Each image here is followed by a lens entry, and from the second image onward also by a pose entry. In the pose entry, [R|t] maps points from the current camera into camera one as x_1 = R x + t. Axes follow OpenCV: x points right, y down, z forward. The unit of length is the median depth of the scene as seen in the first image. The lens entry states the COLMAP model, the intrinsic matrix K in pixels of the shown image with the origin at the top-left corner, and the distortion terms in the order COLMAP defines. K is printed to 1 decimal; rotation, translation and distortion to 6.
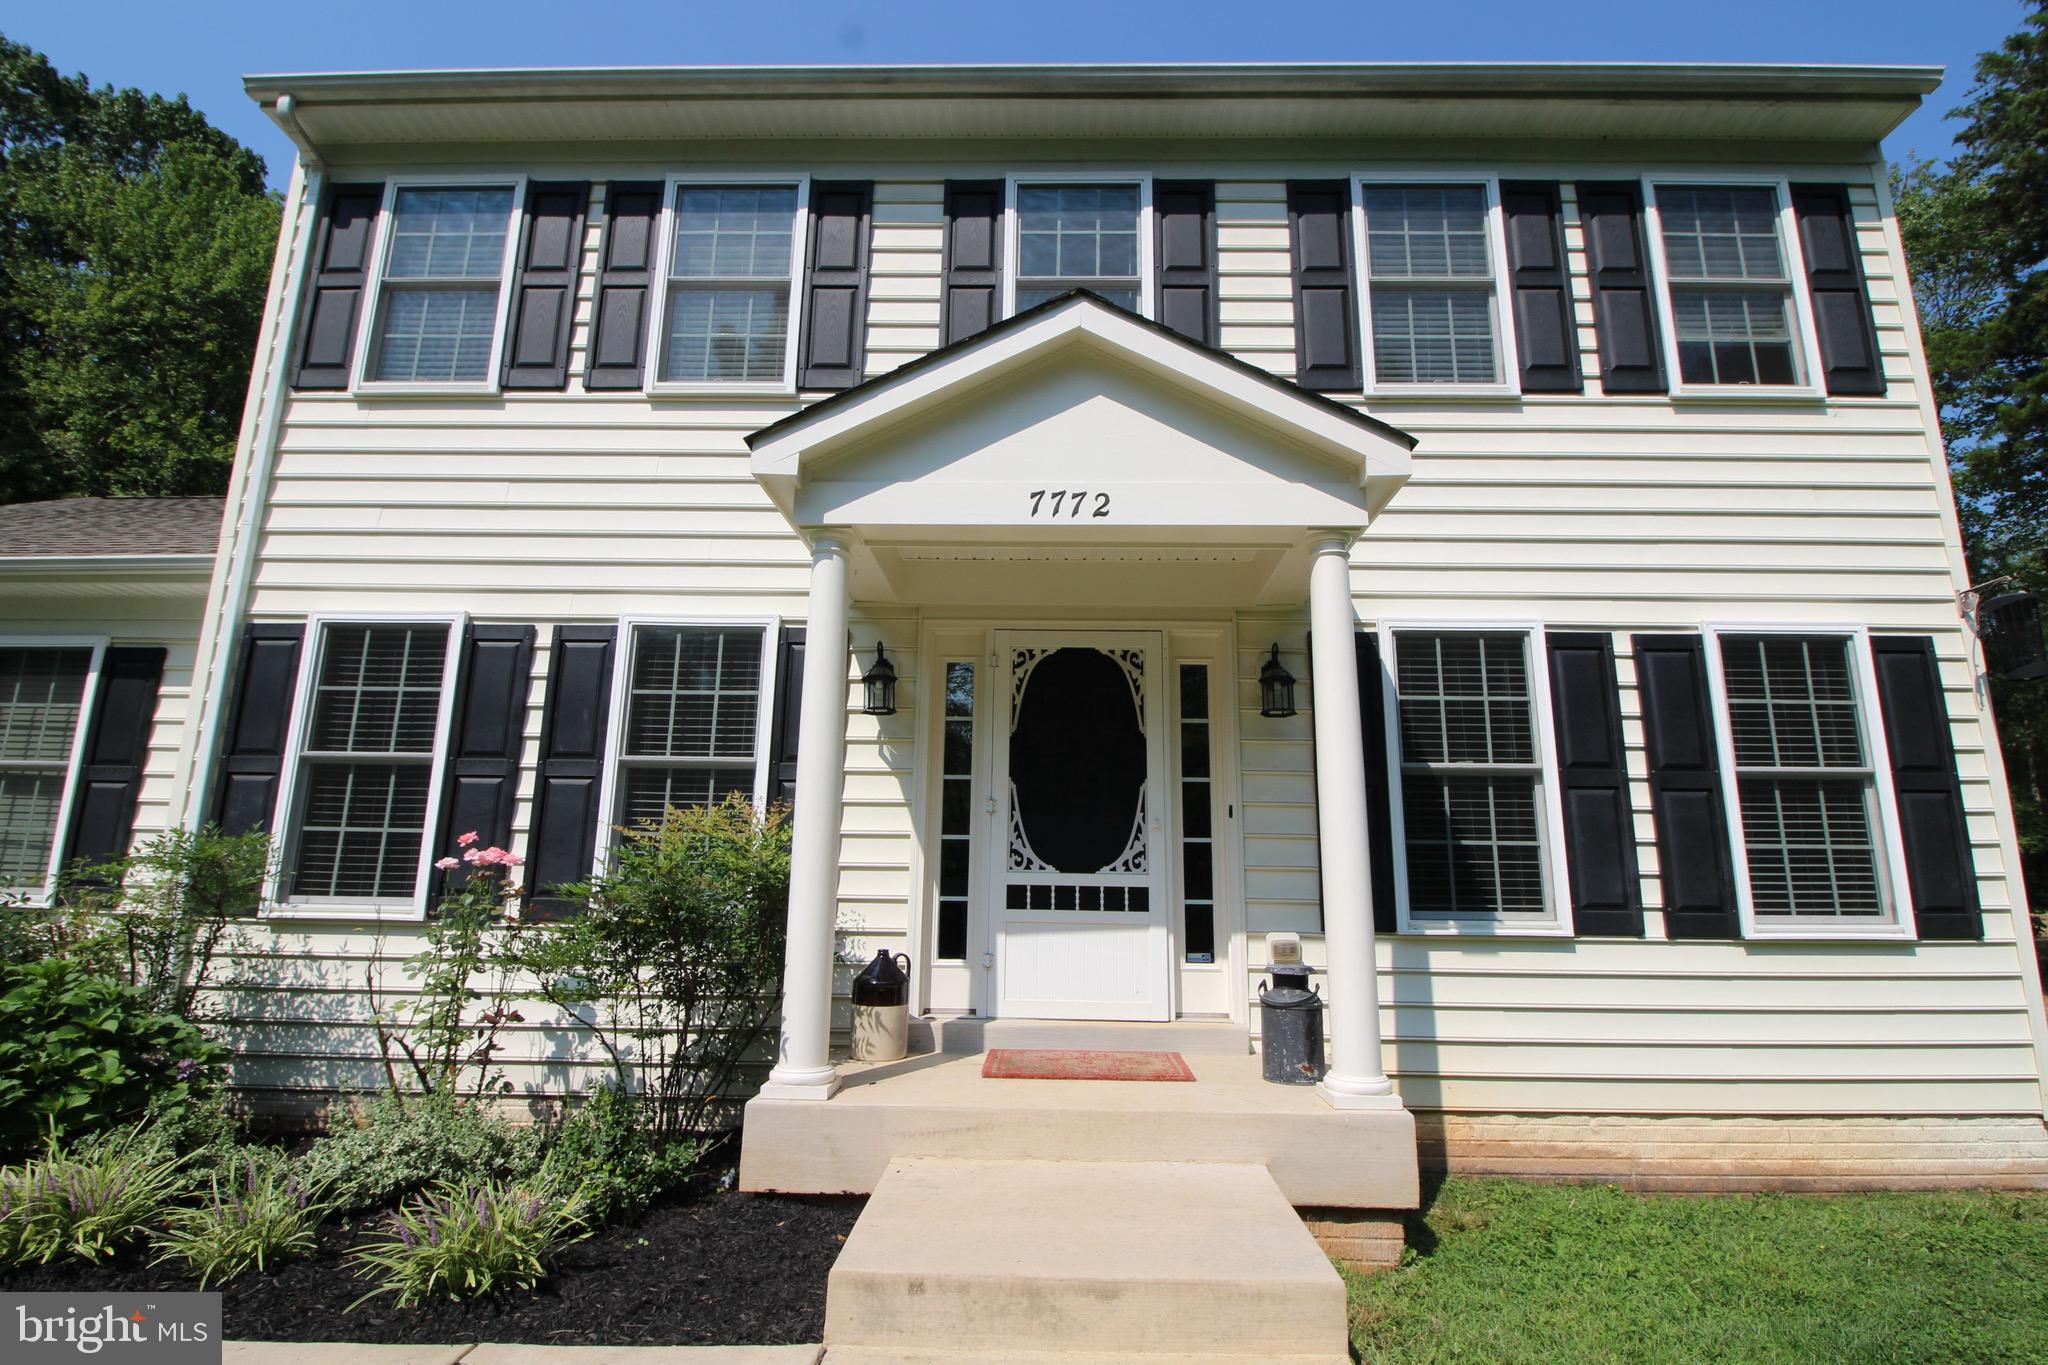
lens RADIAL K [[1329.7, 0, 1033.7], [0, 1329.7, 569.8], [0, 0, 1]] dist [-0.026119, -0.002053]
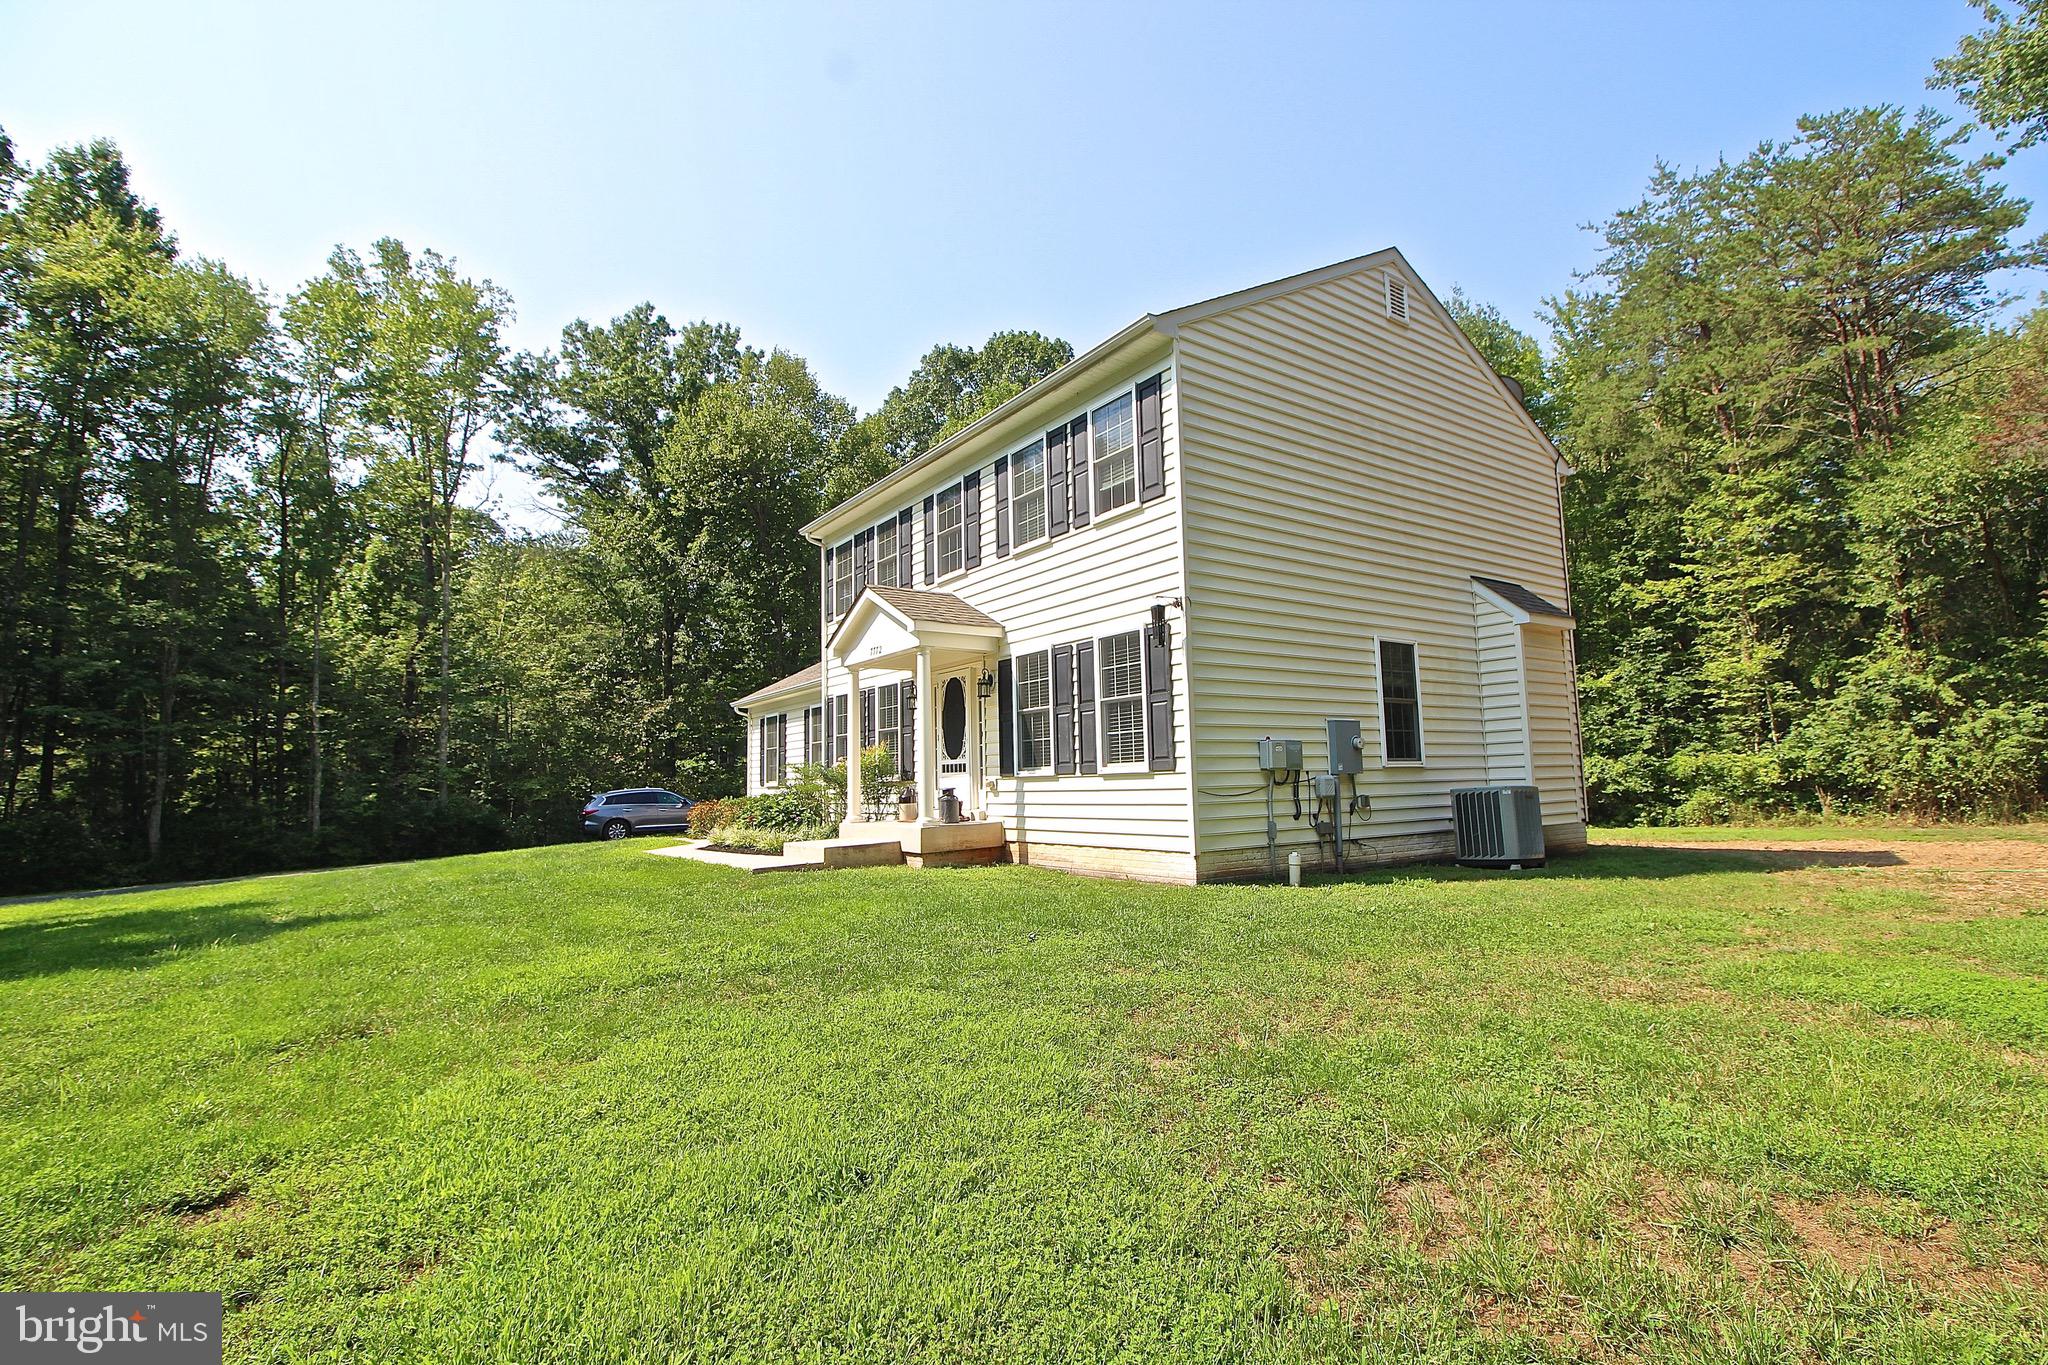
lens RADIAL K [[949.7, 0, 1025.9], [0, 949.7, 680.5], [0, 0, 1]] dist [-0.001239, -0.000305]
pose [[0.587449, -0.117298, -0.800715, 0.861761], [0.256808, 0.965319, 0.046997, 0.006003], [0.767433, -0.233238, 0.597199, -0.020603]]
